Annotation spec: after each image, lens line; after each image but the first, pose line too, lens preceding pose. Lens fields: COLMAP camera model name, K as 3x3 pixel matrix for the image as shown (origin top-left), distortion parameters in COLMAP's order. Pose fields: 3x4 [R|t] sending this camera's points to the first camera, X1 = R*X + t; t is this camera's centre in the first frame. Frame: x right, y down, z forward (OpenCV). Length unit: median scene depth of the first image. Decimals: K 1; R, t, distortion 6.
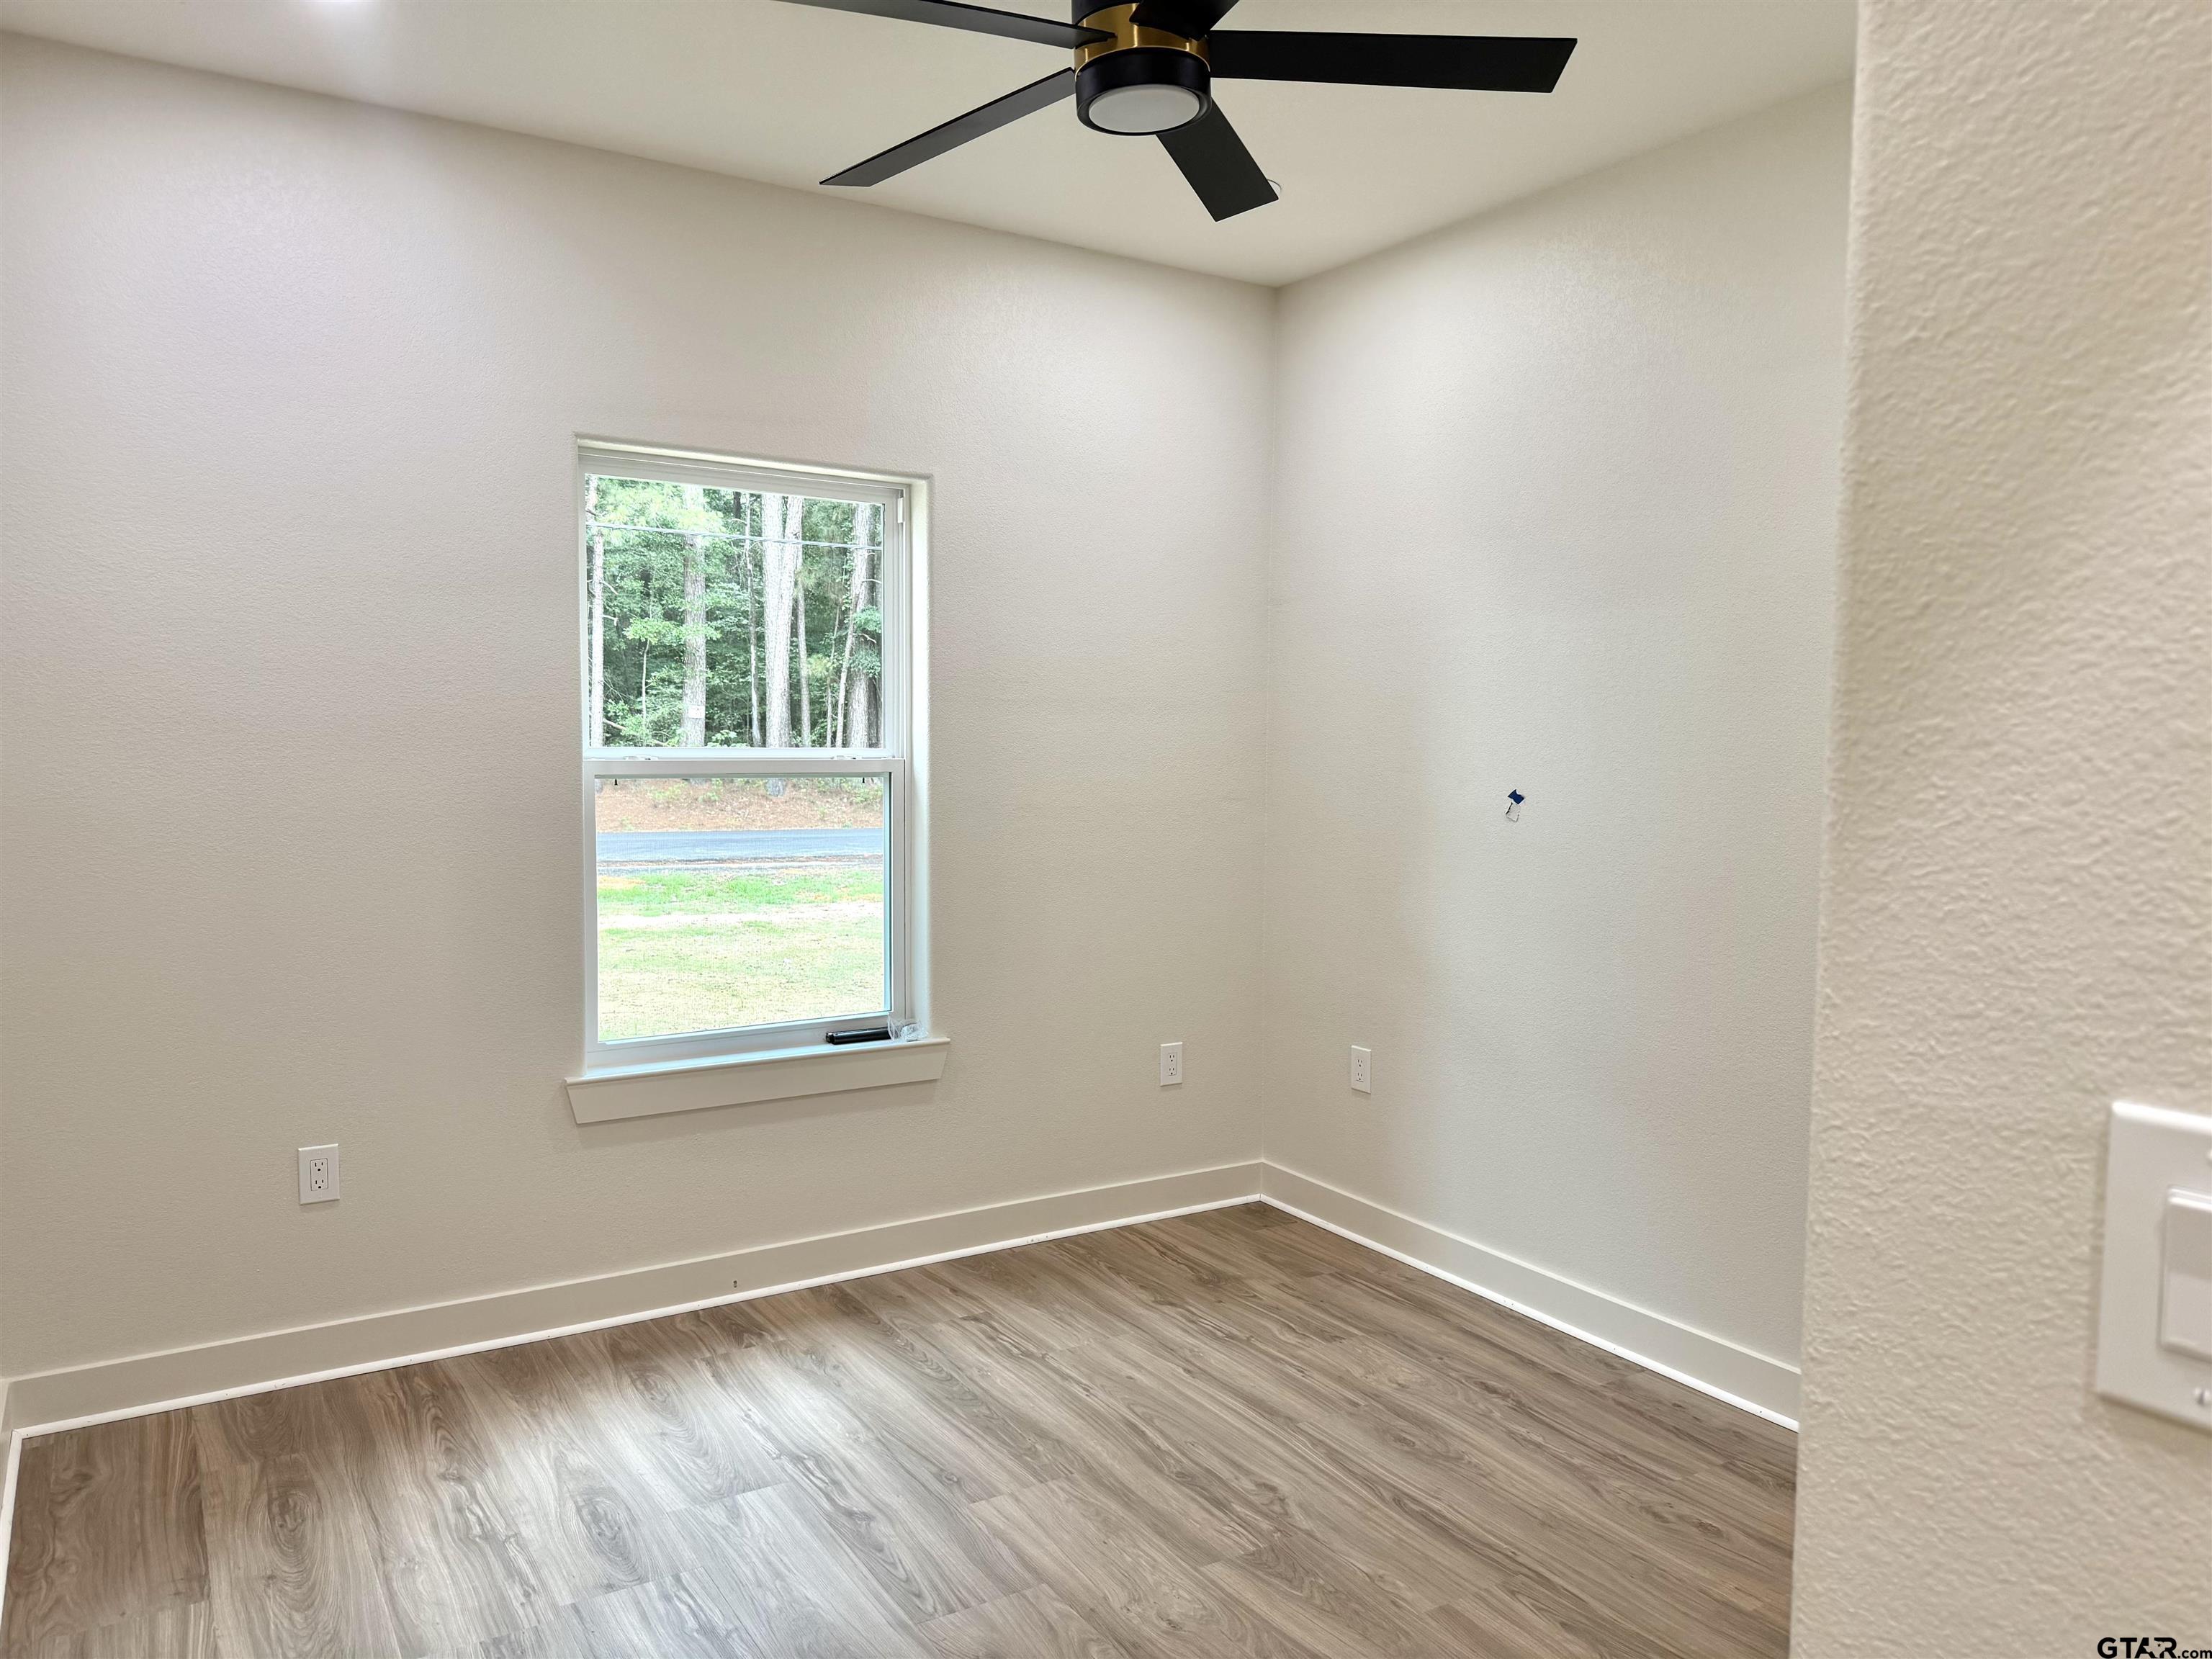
lens RADIAL K [[1567.0, 0, 1093.1], [0, 1567.0, 830.4], [0, 0, 1]] dist [0.057275, -0.066750]
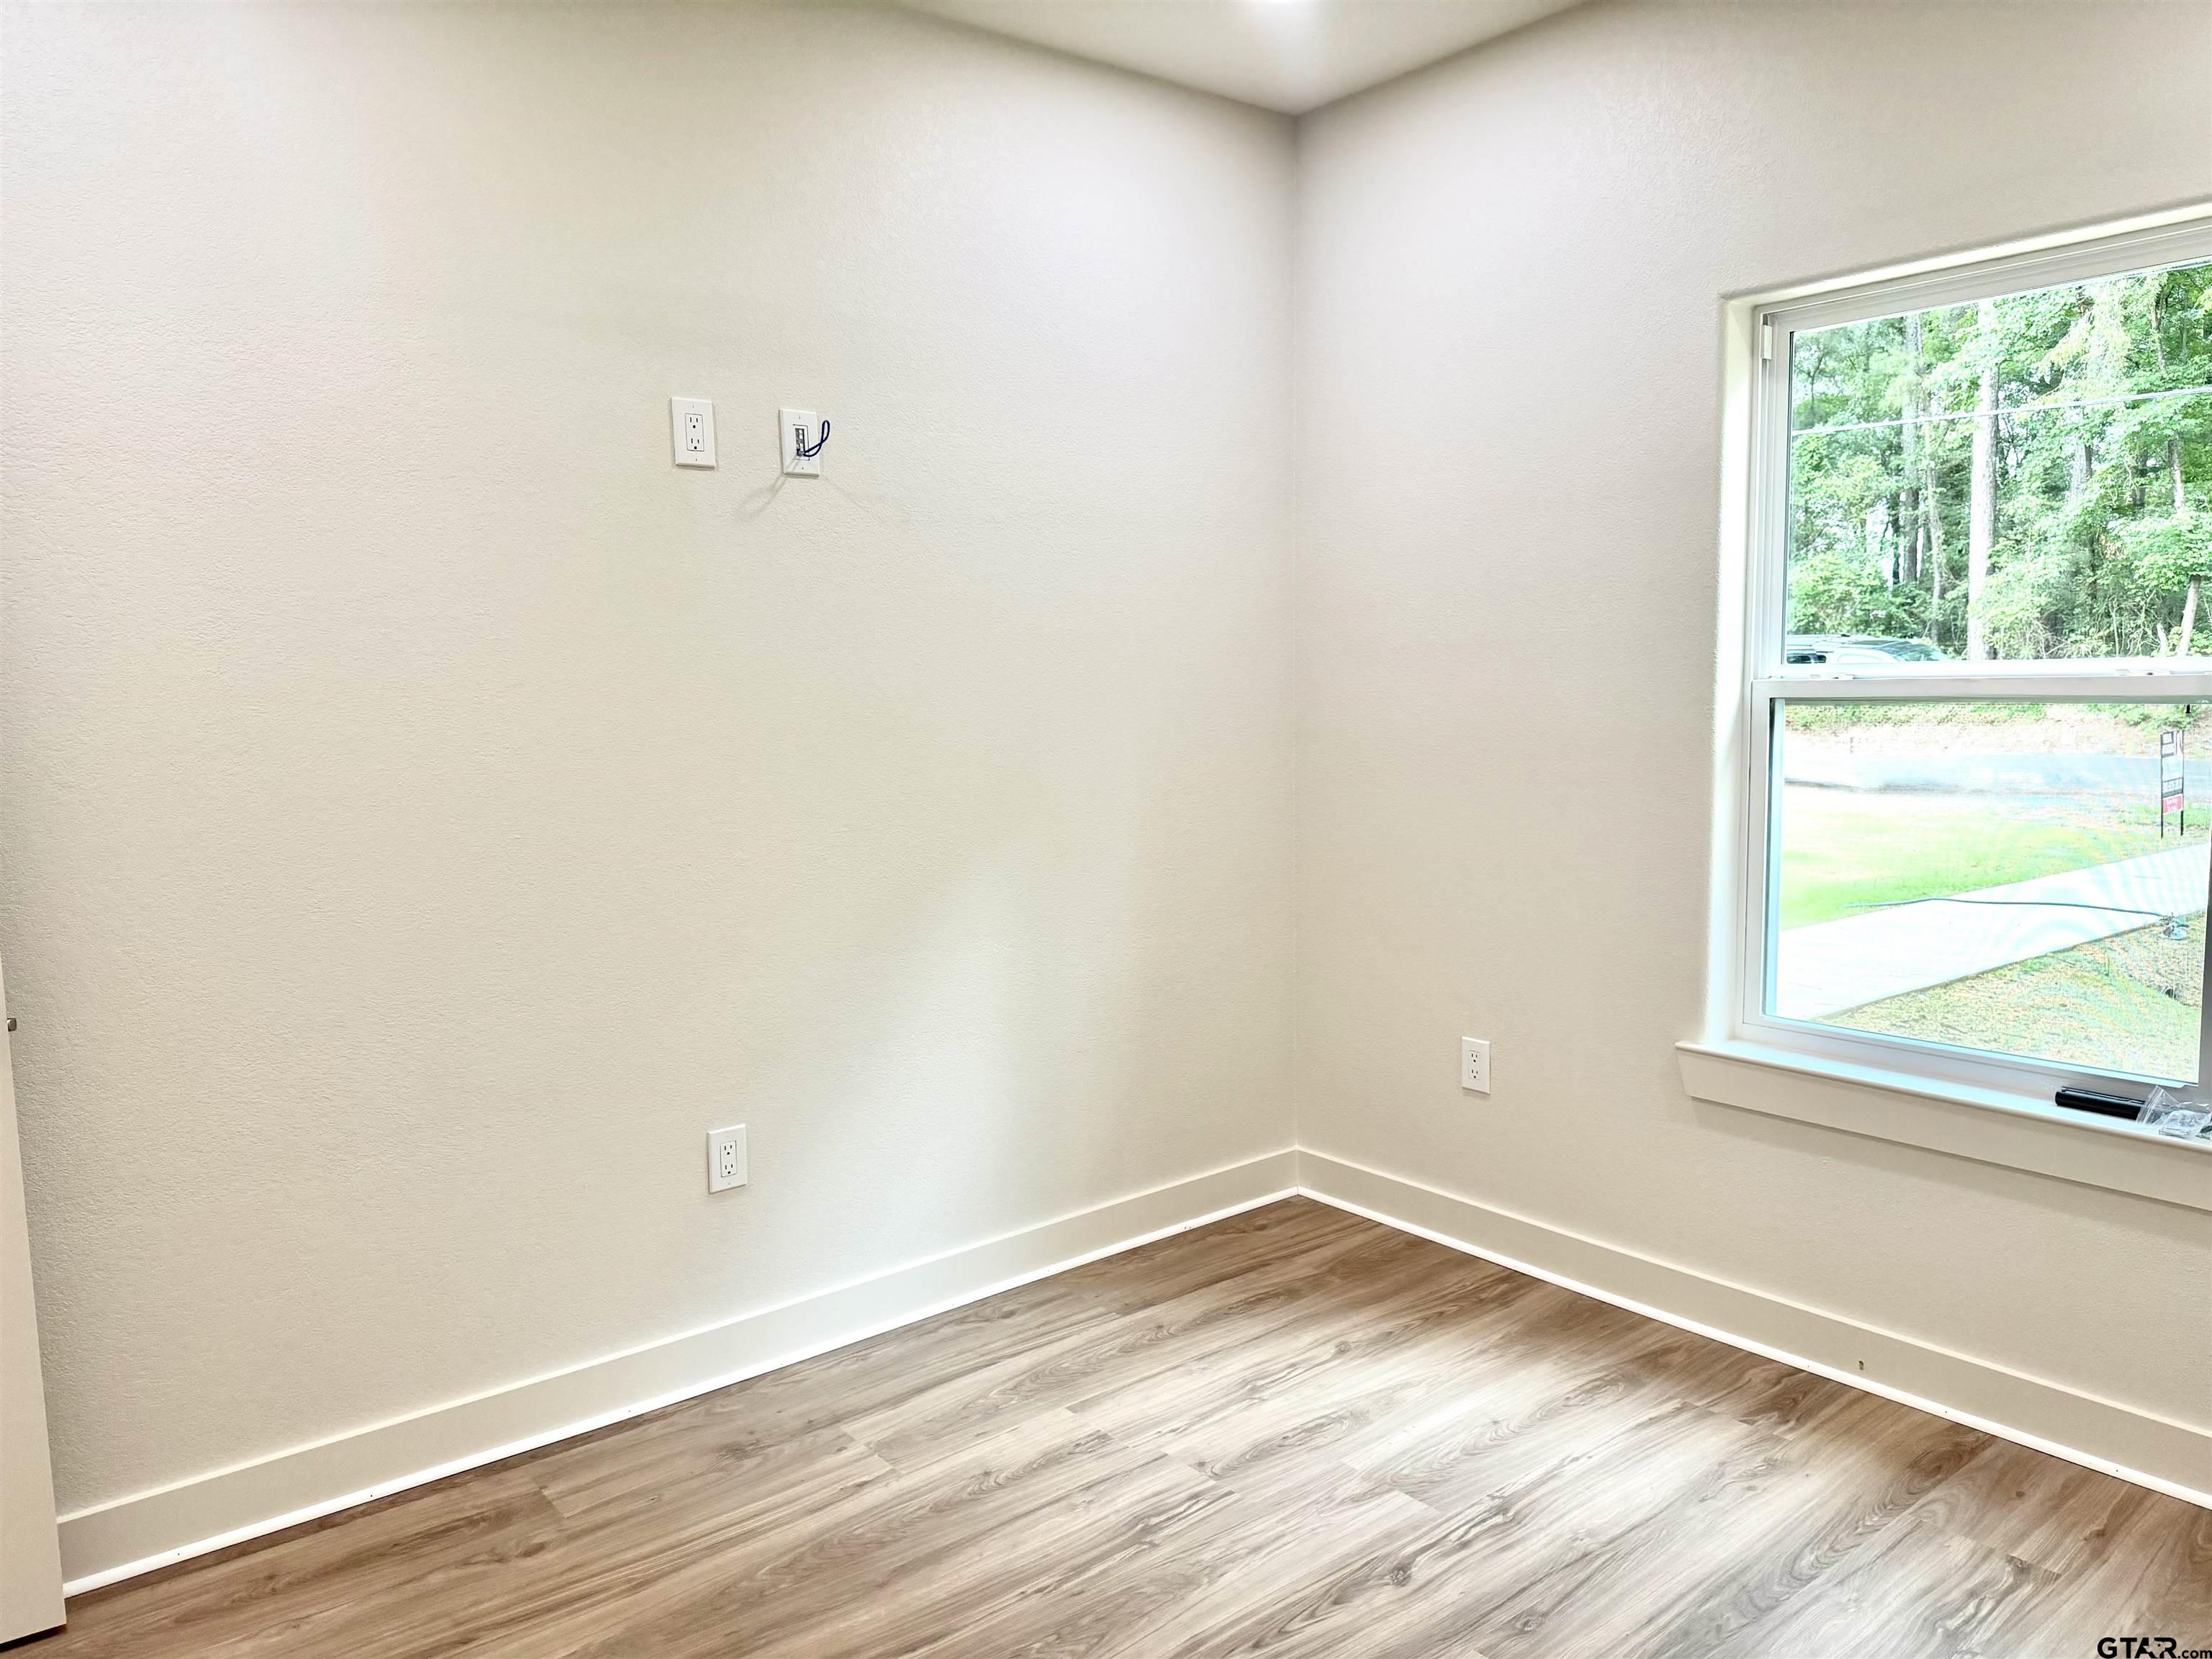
lens RADIAL K [[1567.0, 0, 1102.7], [0, 1567.0, 843.0], [0, 0, 1]] dist [0.057275, -0.066750]
pose [[0.134076, 0.101379, -0.985772, 0.577993], [-0.047299, 0.994274, 0.095820, -0.026903], [0.989842, 0.033779, 0.138104, 0.658436]]
